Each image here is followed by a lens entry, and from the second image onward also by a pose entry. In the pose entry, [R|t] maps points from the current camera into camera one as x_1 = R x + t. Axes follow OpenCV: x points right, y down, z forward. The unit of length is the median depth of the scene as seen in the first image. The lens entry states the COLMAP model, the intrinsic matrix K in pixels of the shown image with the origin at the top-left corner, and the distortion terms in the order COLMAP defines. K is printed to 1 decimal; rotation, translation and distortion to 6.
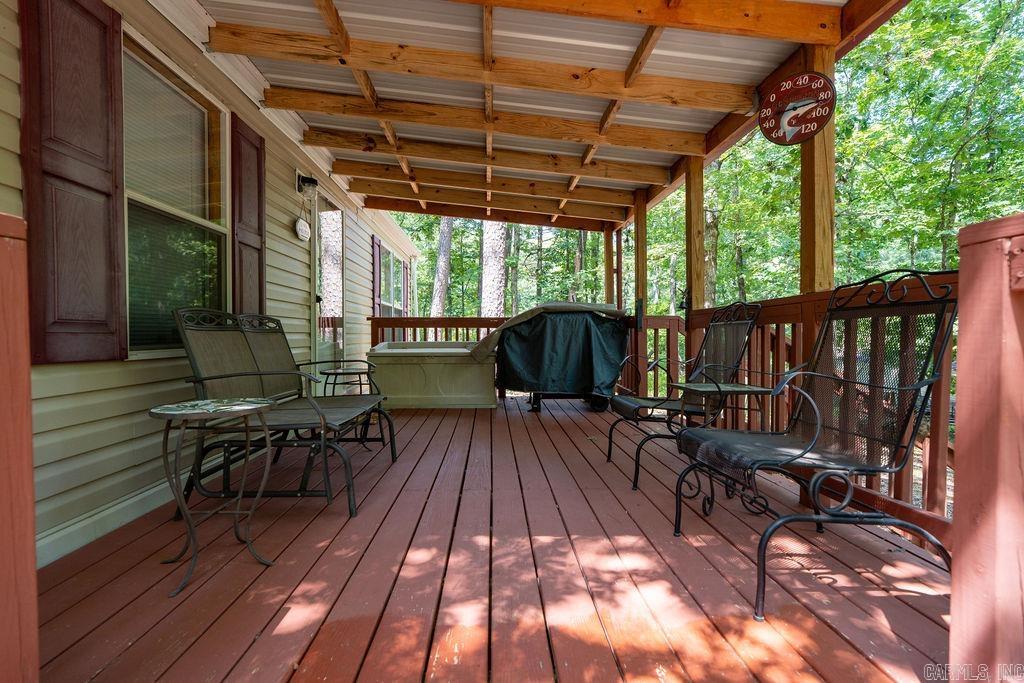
lens RADIAL K [[458.6, 0, 511.7], [0, 458.6, 343.2], [0, 0, 1]] dist [-0.003634, 0.001056]
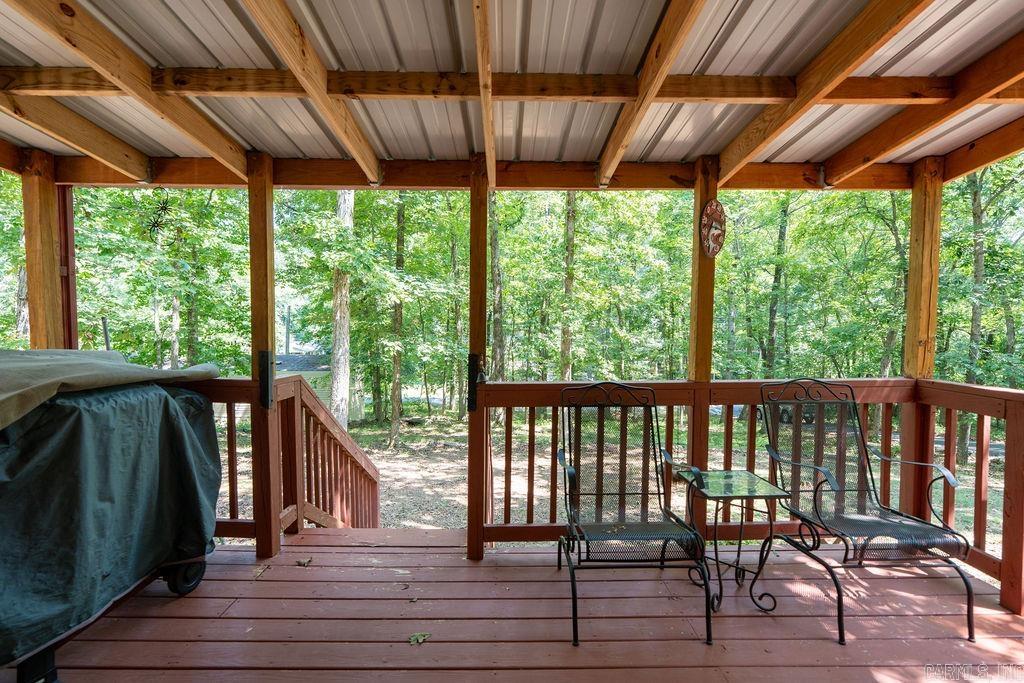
lens RADIAL K [[458.6, 0, 511.7], [0, 458.6, 343.2], [0, 0, 1]] dist [-0.003634, 0.001056]
pose [[0.042934, -0.014803, 0.998968, -0.752305], [0.016981, 0.999757, 0.014085, -0.305650], [-0.998934, 0.016359, 0.043175, 1.852557]]
